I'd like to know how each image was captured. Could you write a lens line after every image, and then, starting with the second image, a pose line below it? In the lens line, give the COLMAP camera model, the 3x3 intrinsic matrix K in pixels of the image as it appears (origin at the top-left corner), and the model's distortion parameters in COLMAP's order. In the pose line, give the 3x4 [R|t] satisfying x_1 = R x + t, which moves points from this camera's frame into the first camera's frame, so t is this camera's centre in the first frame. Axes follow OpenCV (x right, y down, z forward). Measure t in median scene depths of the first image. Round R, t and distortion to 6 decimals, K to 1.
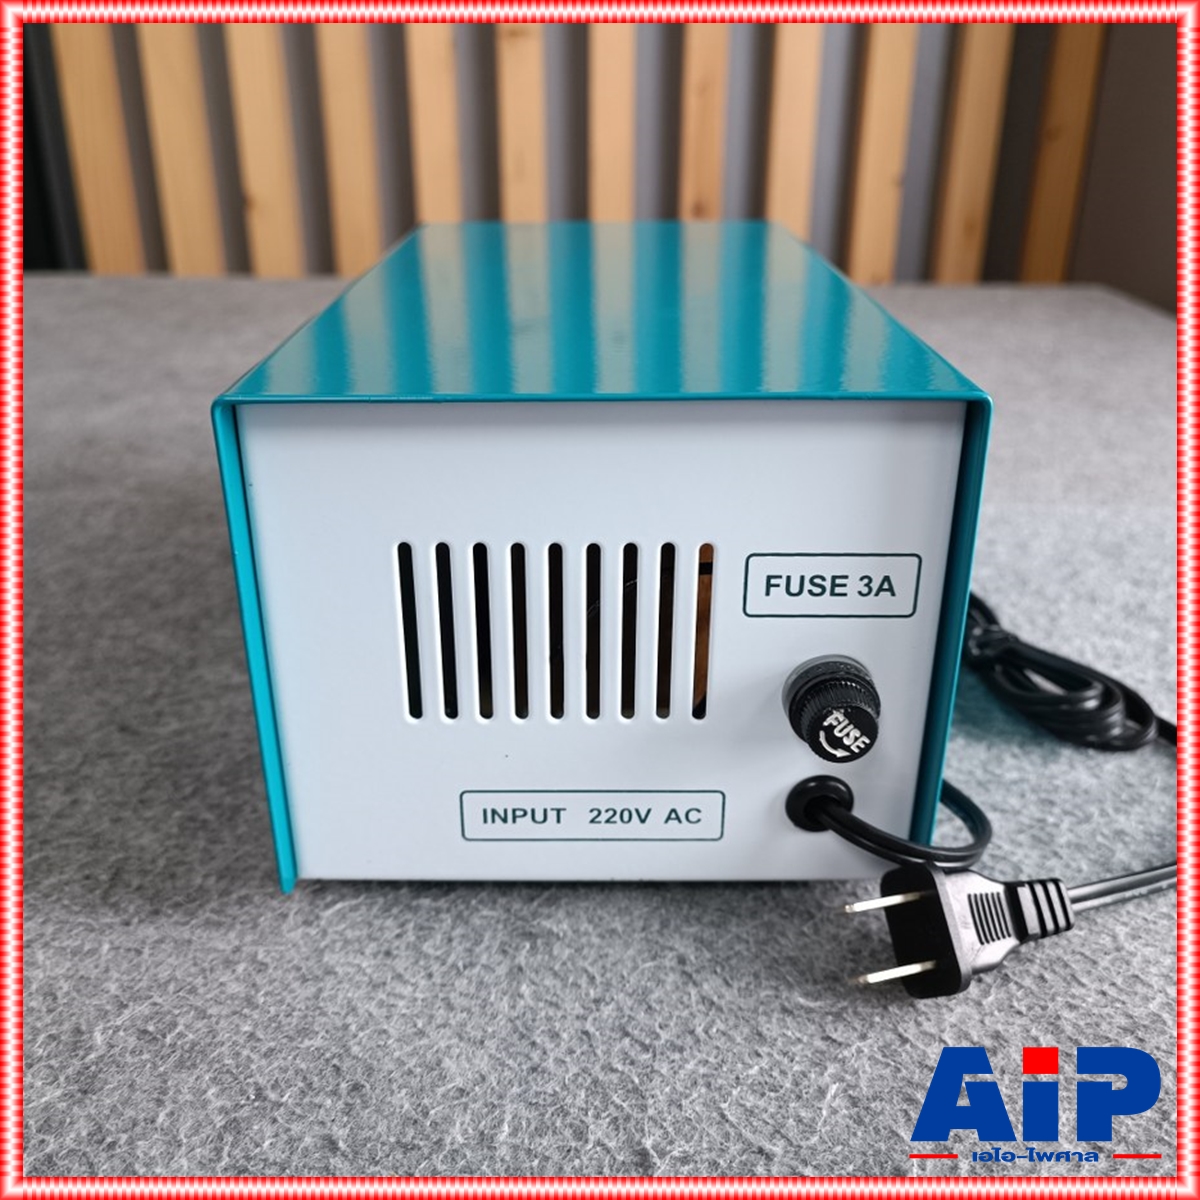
lens RADIAL K [[1161.1, 0, 602.9], [0, 1161.1, 603.4], [0, 0, 1]] dist [0.010384, 0.000000]
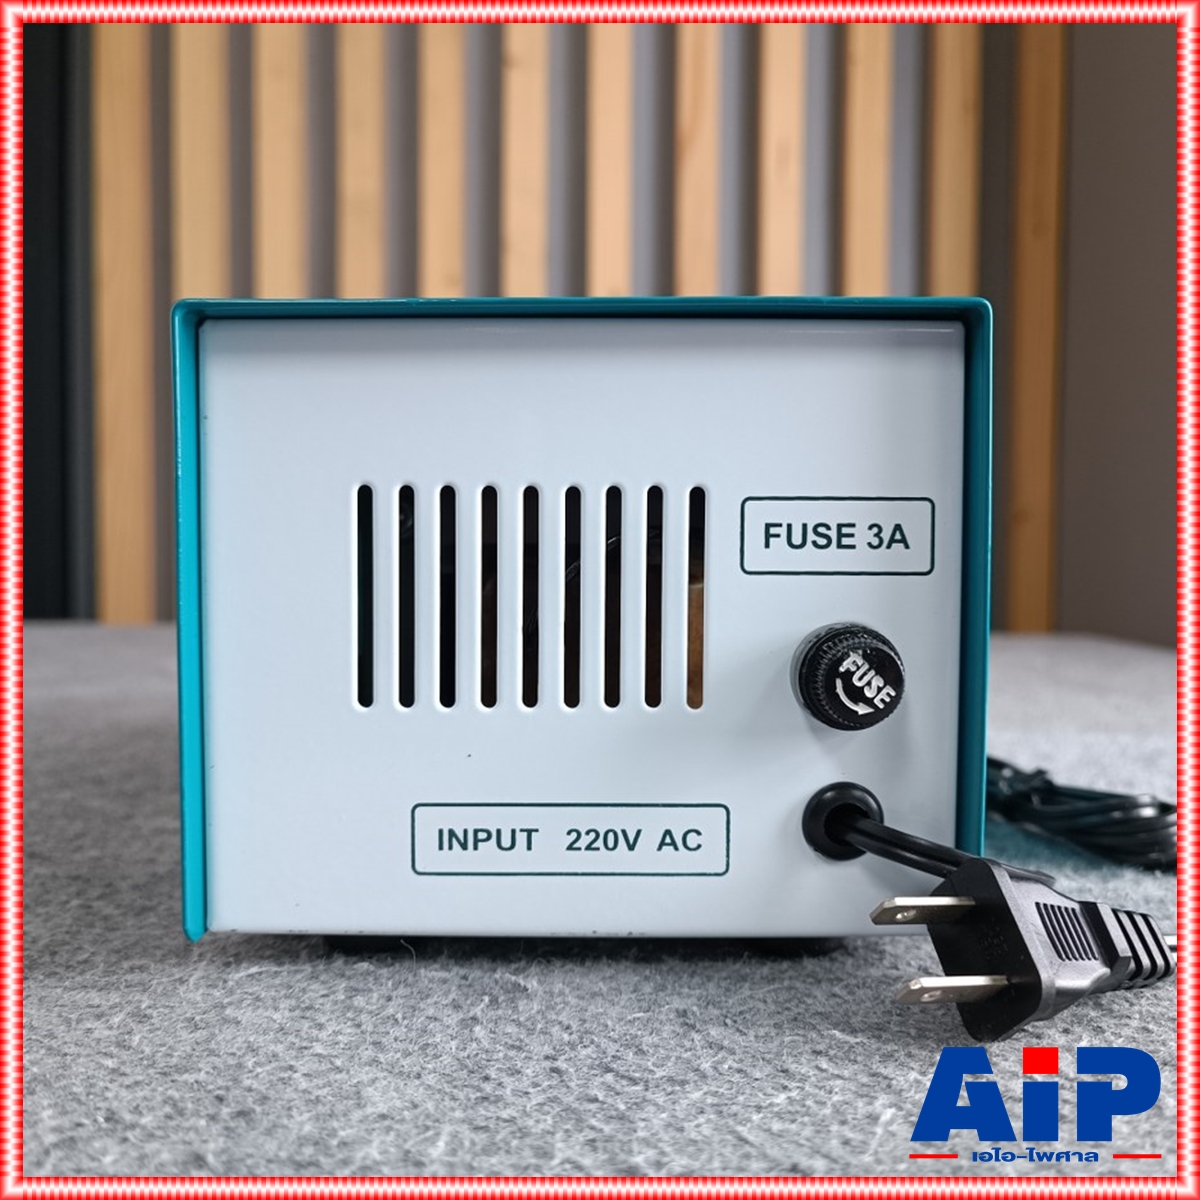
lens RADIAL K [[1161.1, 0, 599.2], [0, 1161.1, 604.4], [0, 0, 1]] dist [0.010384, 0.000000]
pose [[0.999995, 0.002533, -0.001890, 0.013781], [-0.003051, 0.929745, -0.368192, 0.359944], [0.000825, 0.368196, 0.929748, 0.179930]]
